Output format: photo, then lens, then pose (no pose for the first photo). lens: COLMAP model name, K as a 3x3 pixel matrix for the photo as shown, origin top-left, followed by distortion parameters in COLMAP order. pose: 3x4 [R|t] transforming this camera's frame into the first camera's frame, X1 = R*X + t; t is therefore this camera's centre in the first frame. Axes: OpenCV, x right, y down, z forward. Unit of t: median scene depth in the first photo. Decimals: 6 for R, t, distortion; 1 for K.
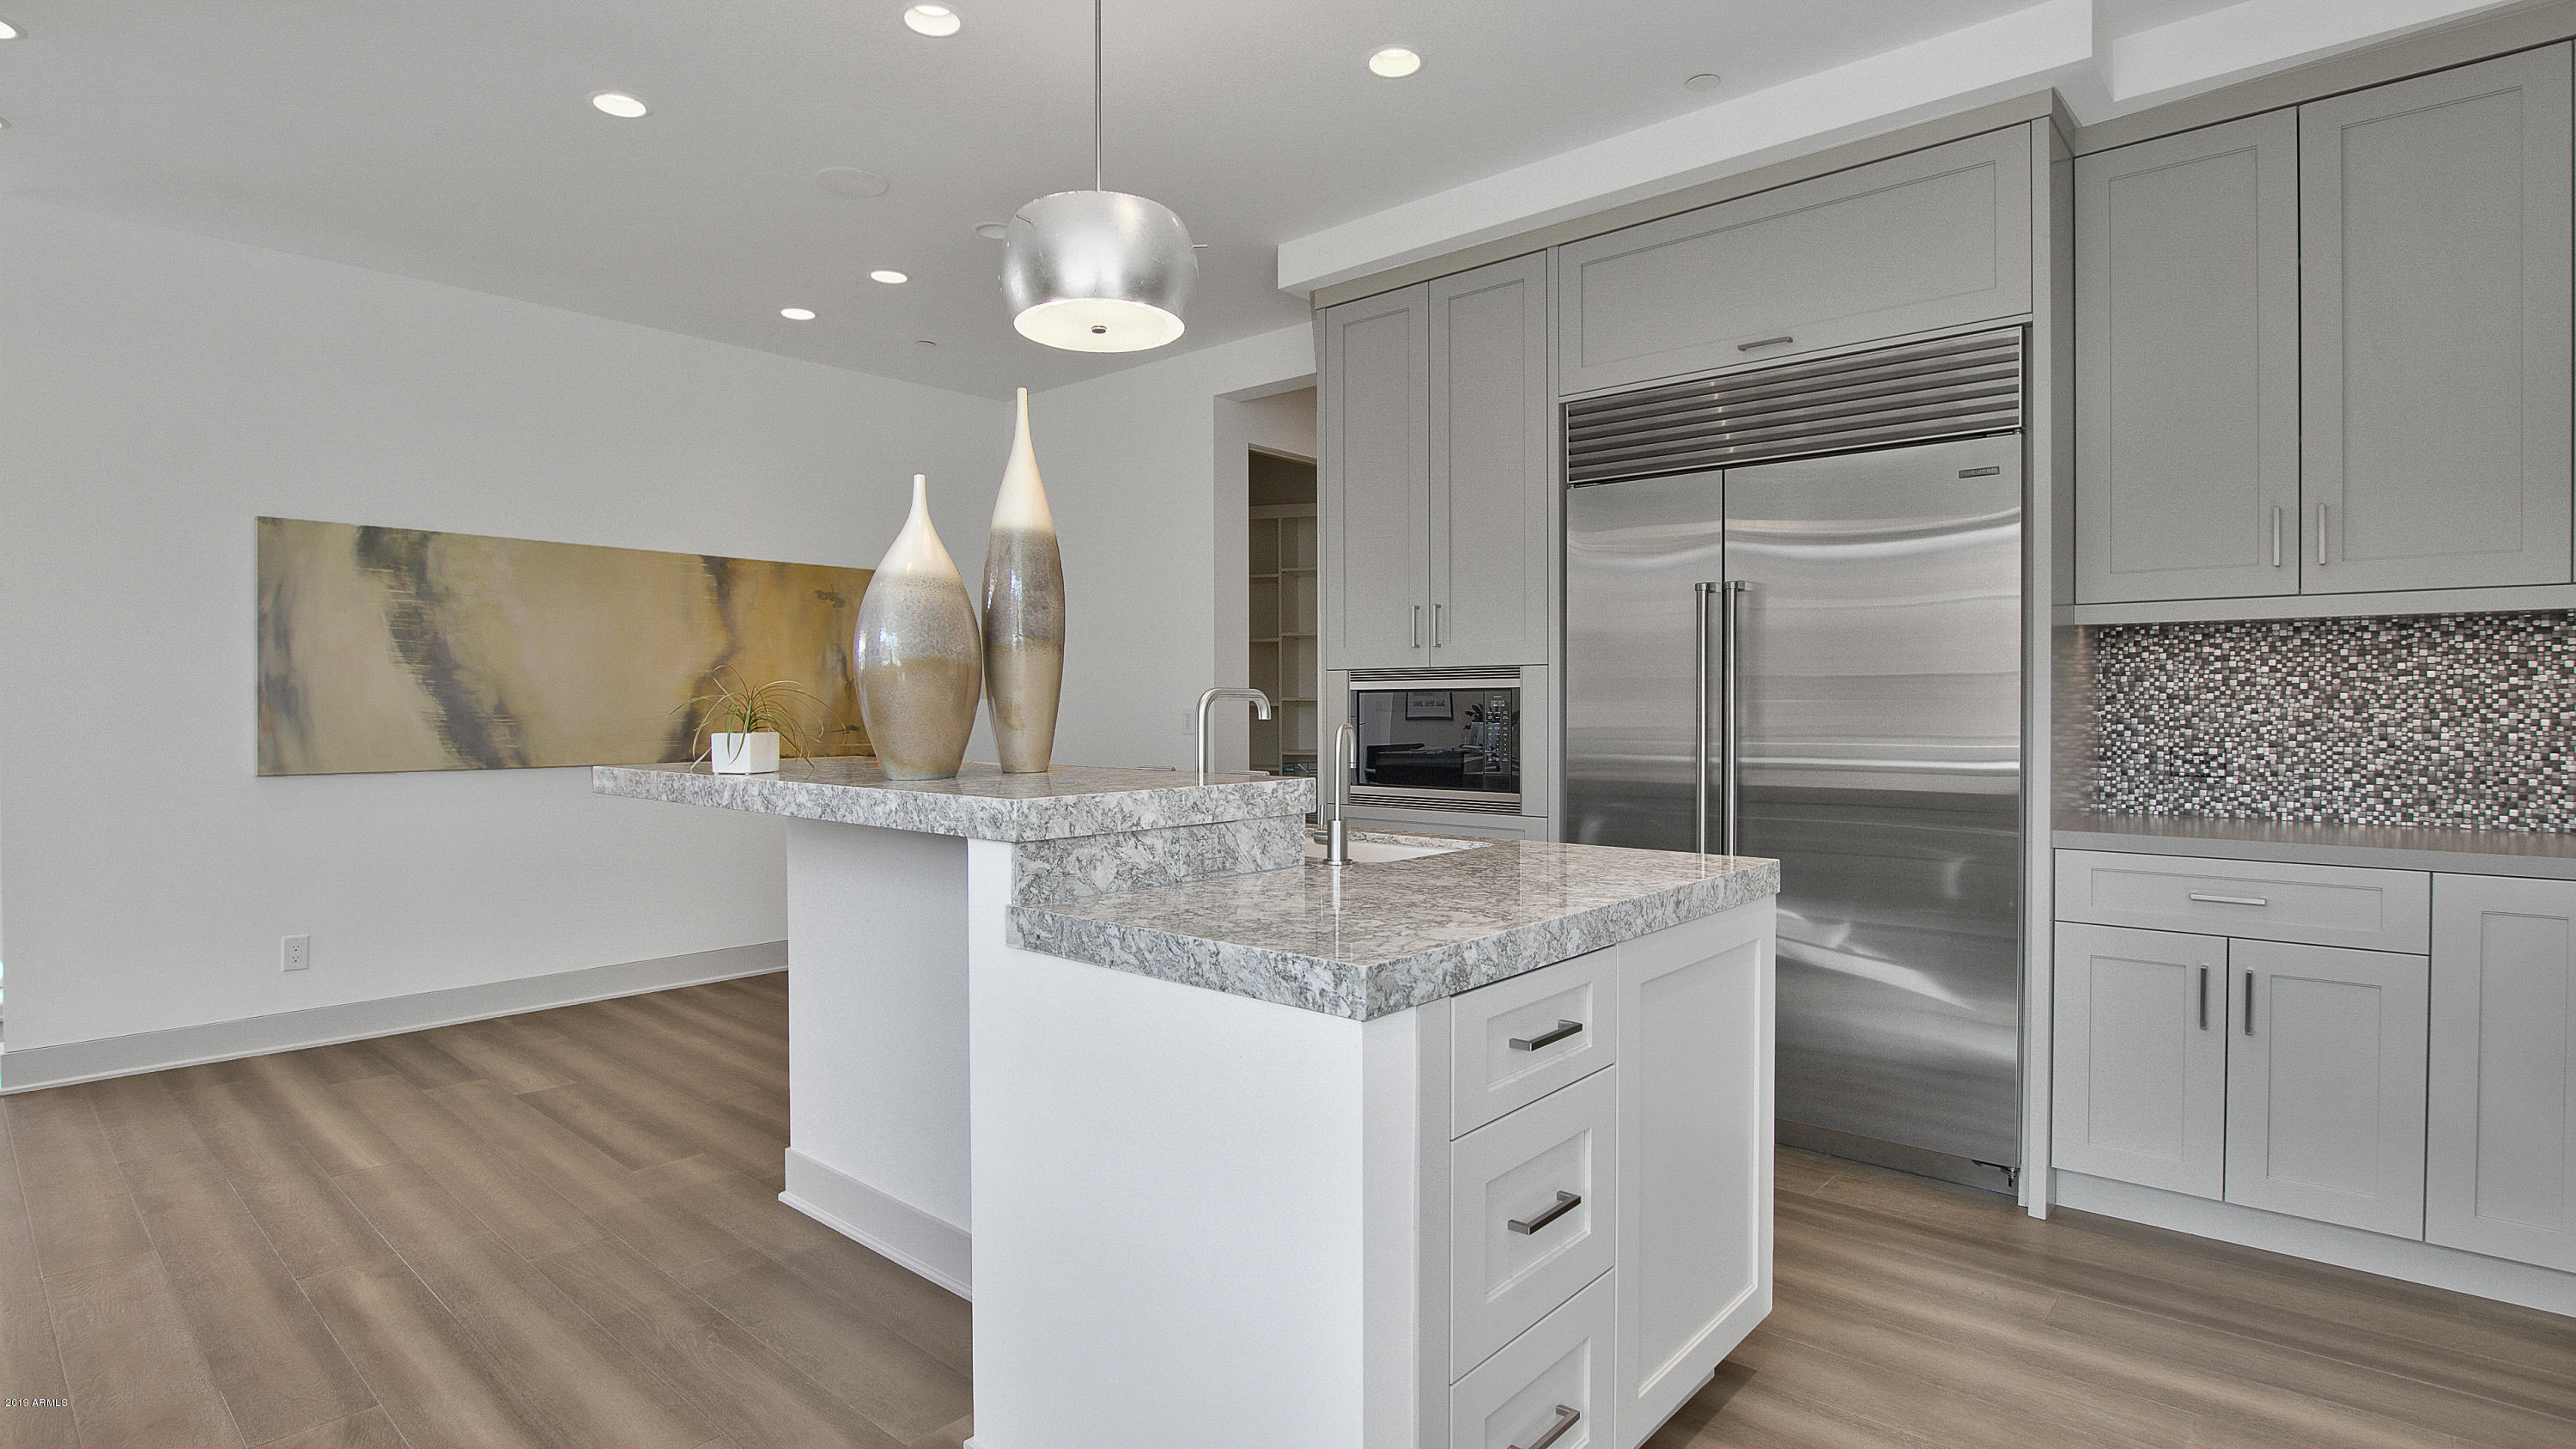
lens RADIAL K [[1203.3, 0, 1288.0], [0, 1203.3, 724.5], [0, 0, 1]] dist [-0.021555, -0.000134]
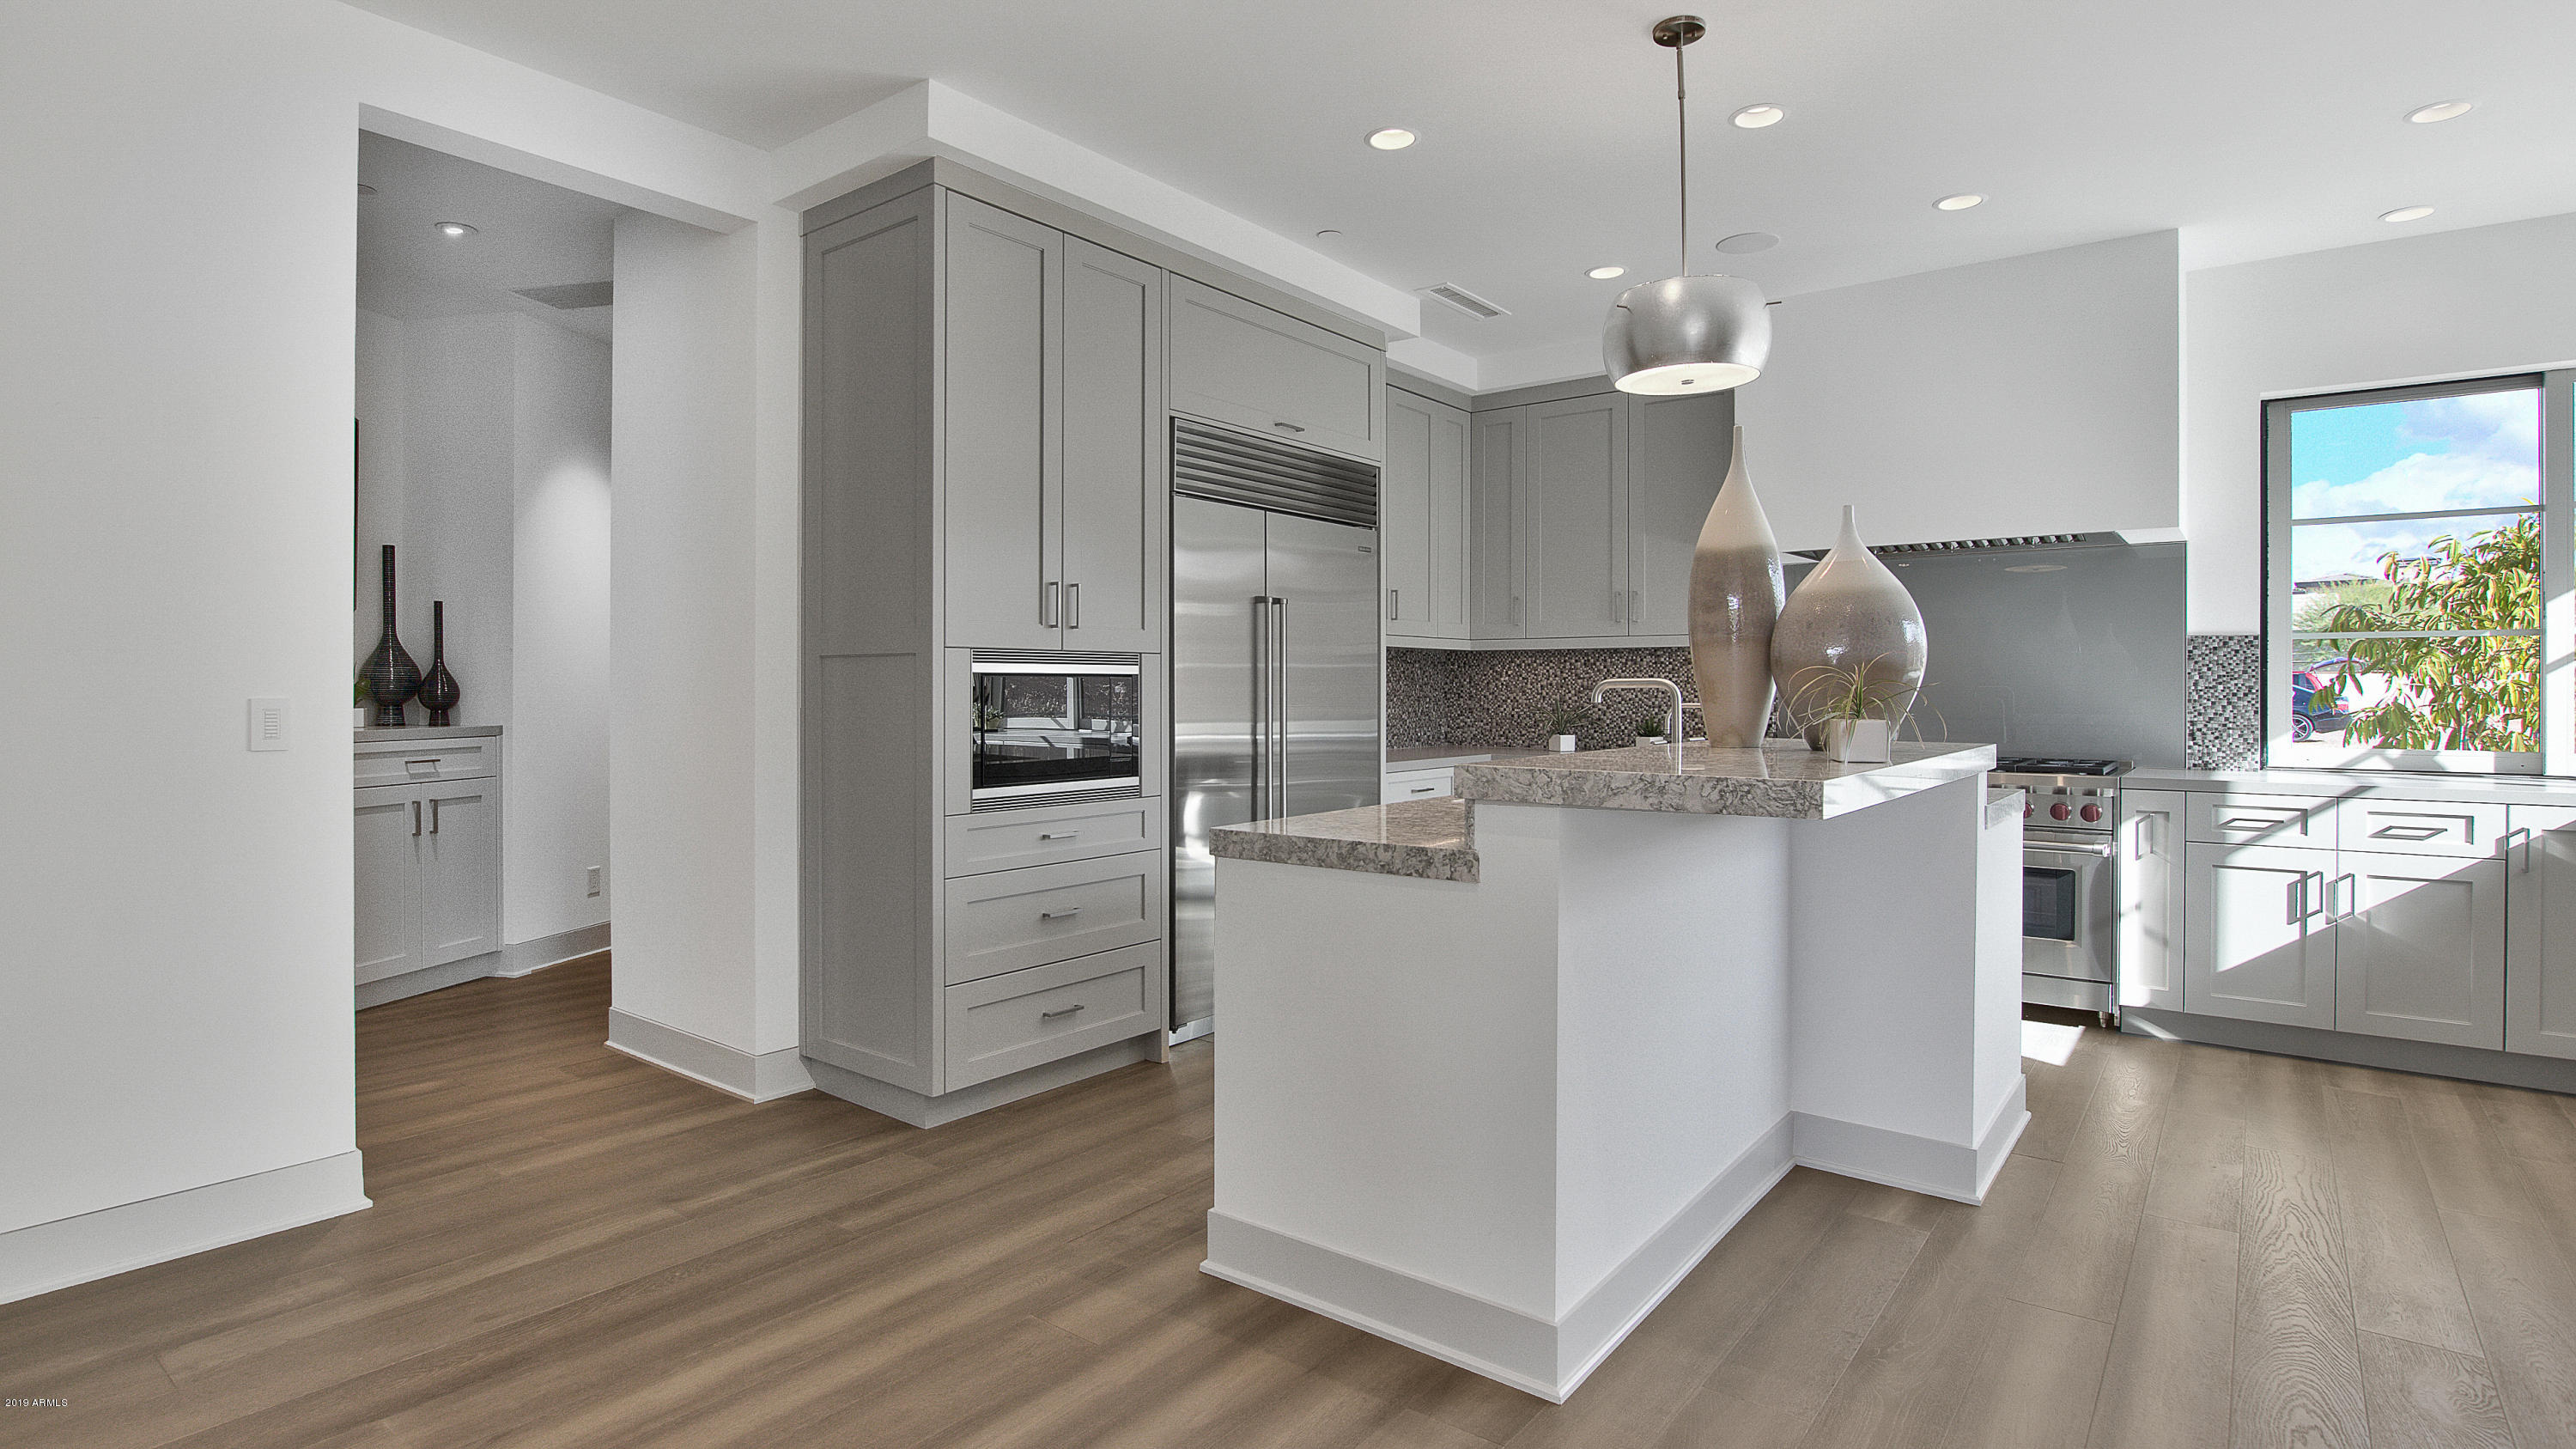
lens RADIAL K [[1251.5, 0, 1283.6], [0, 1251.5, 686.5], [0, 0, 1]] dist [-0.000714, -0.000177]
pose [[-0.031531, 0.002609, 0.999499, -0.905634], [0.014185, 0.999897, -0.002163, -0.016680], [-0.999402, 0.014110, -0.031565, 0.928511]]
